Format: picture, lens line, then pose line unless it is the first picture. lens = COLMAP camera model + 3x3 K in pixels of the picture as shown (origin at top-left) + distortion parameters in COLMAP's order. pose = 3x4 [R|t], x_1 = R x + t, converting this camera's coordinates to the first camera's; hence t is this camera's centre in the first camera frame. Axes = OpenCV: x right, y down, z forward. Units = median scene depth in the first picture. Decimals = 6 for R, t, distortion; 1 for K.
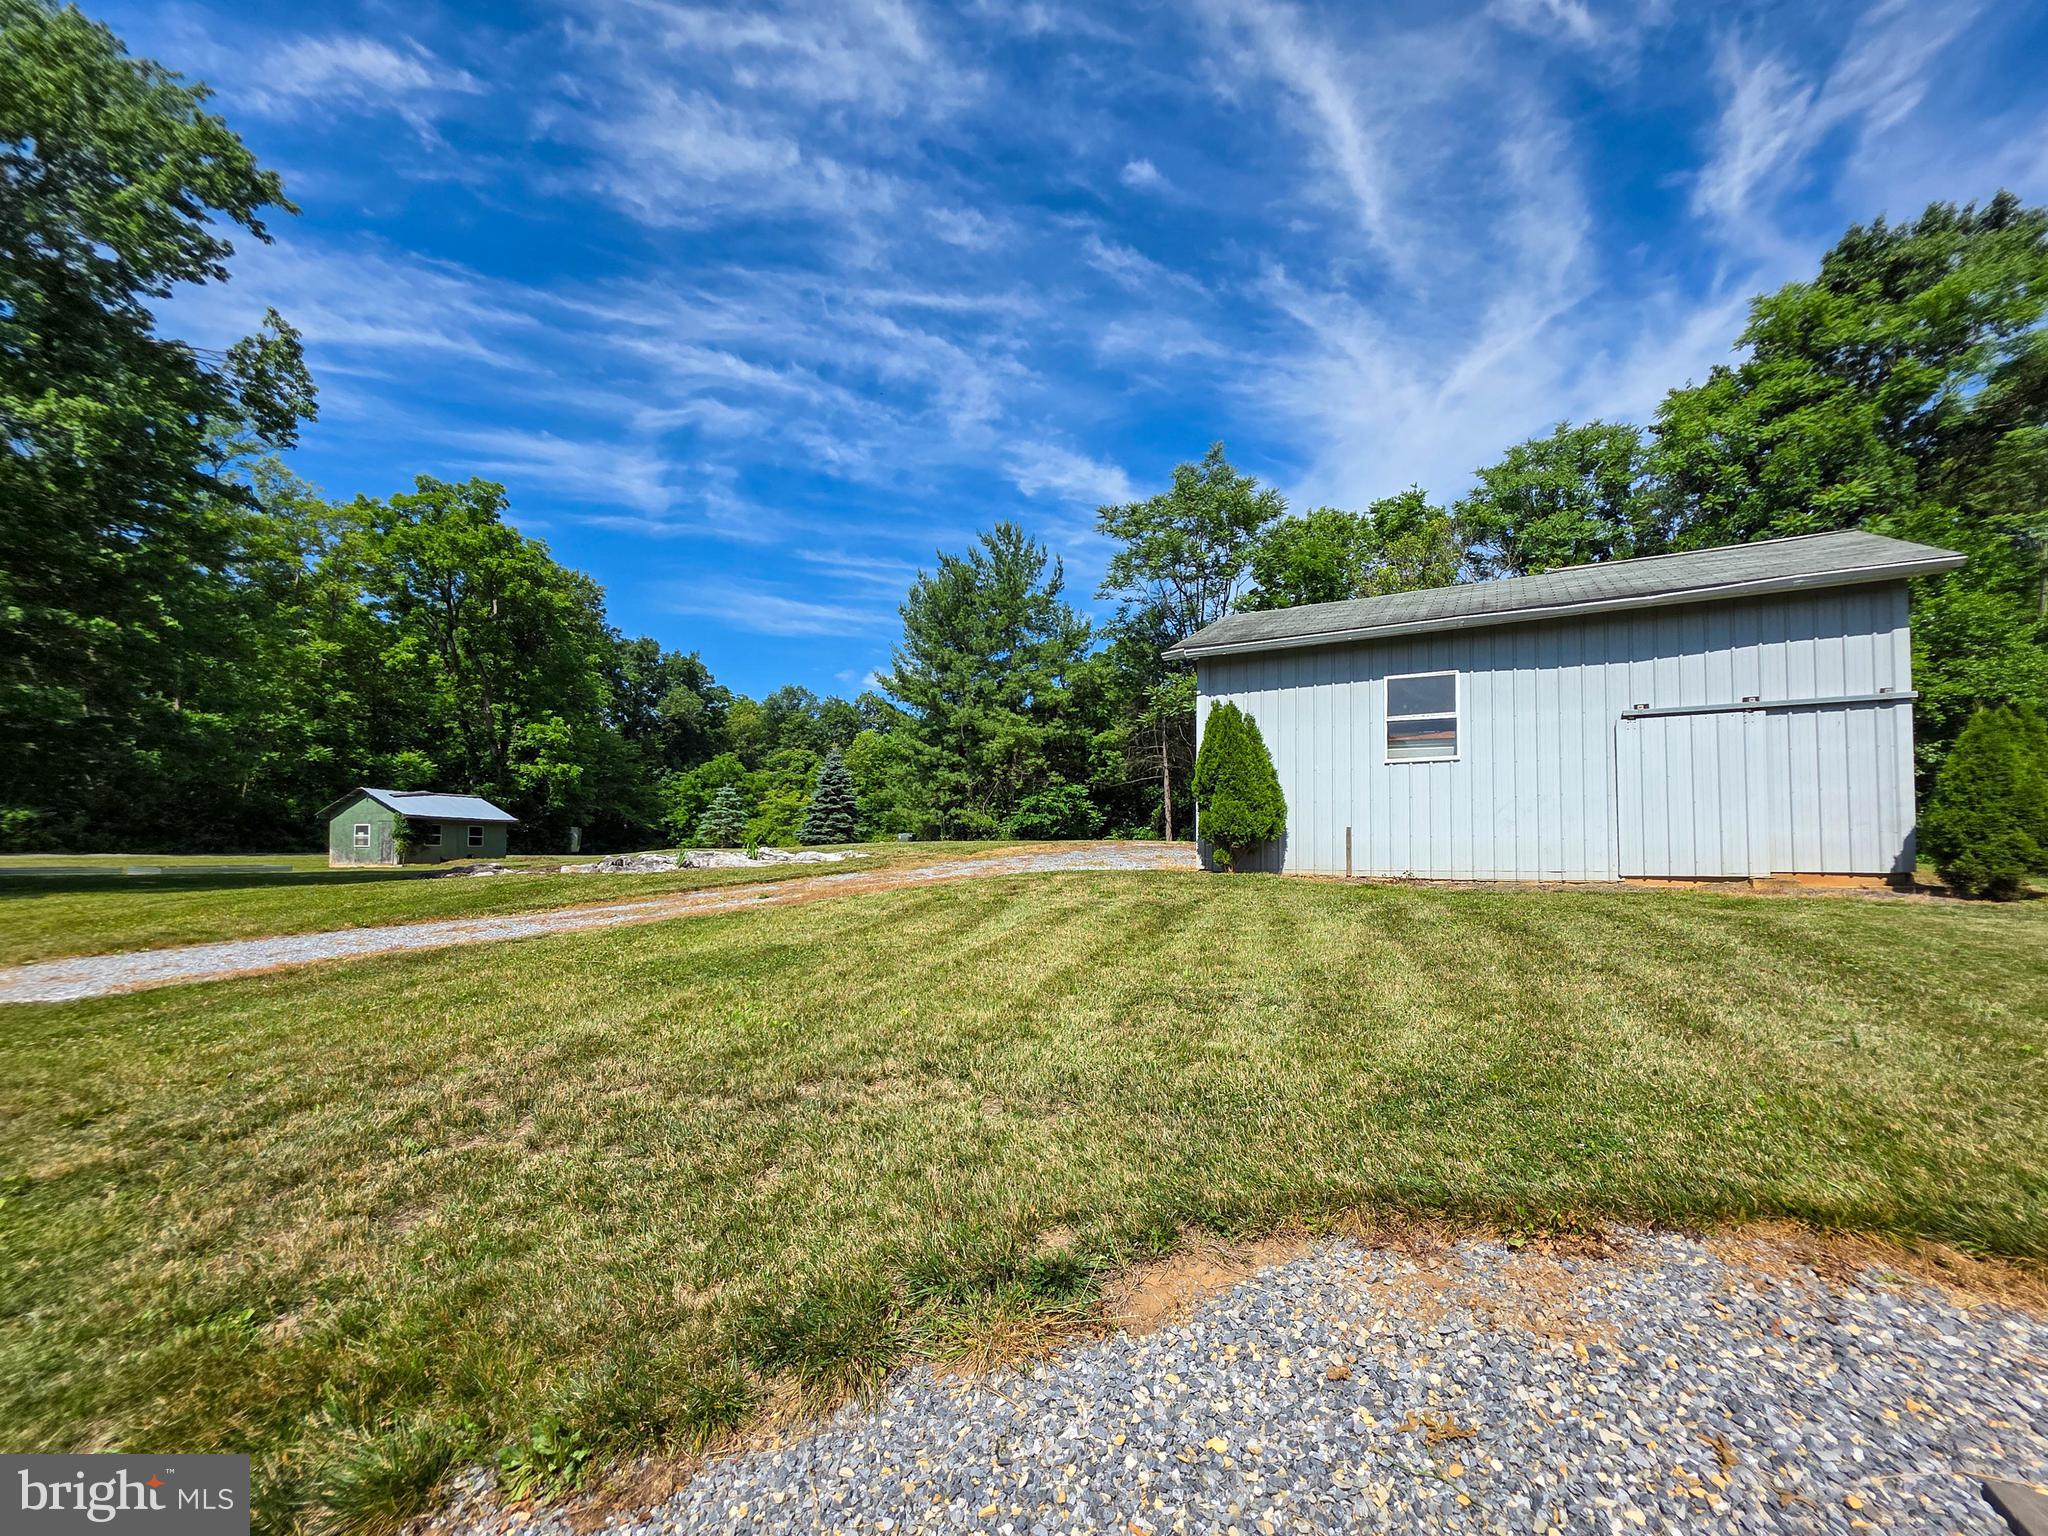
lens RADIAL K [[832.2, 0, 1022.5], [0, 832.2, 855.6], [0, 0, 1]] dist [0.002555, 0.000165]
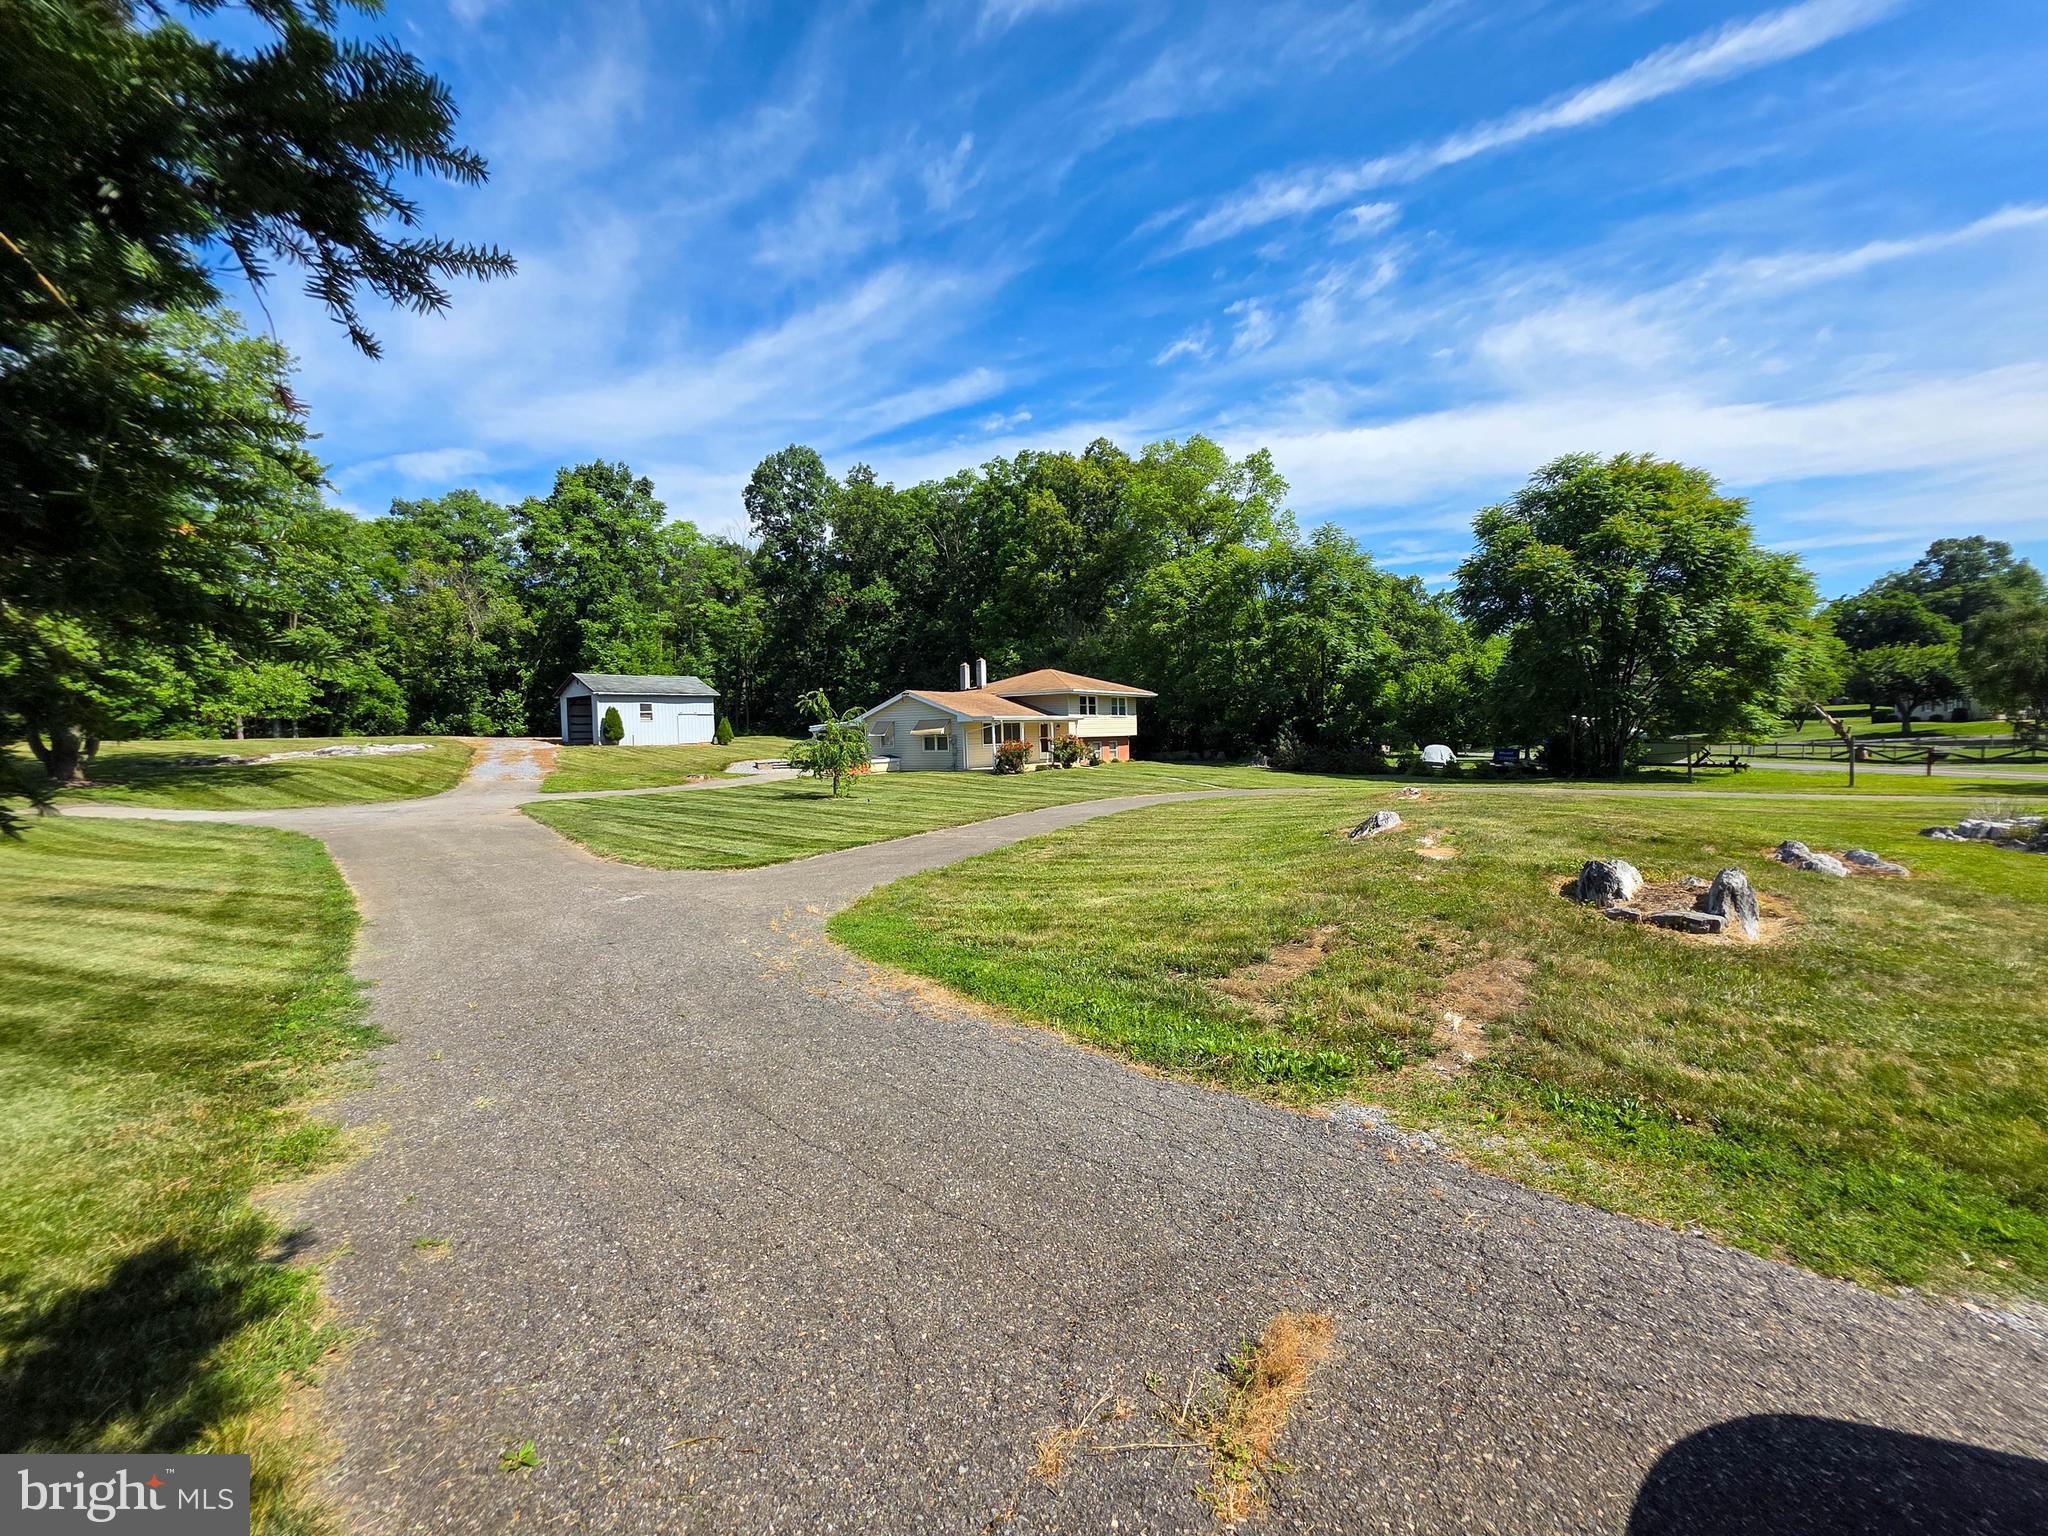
lens RADIAL K [[795.4, 0, 1003.3], [0, 795.4, 765.4], [0, 0, 1]] dist [0.001785, -0.000169]
pose [[0.187156, -0.057311, 0.980657, -0.877584], [0.014820, 0.998348, 0.055517, -0.019588], [-0.982218, 0.004143, 0.187696, -0.453210]]
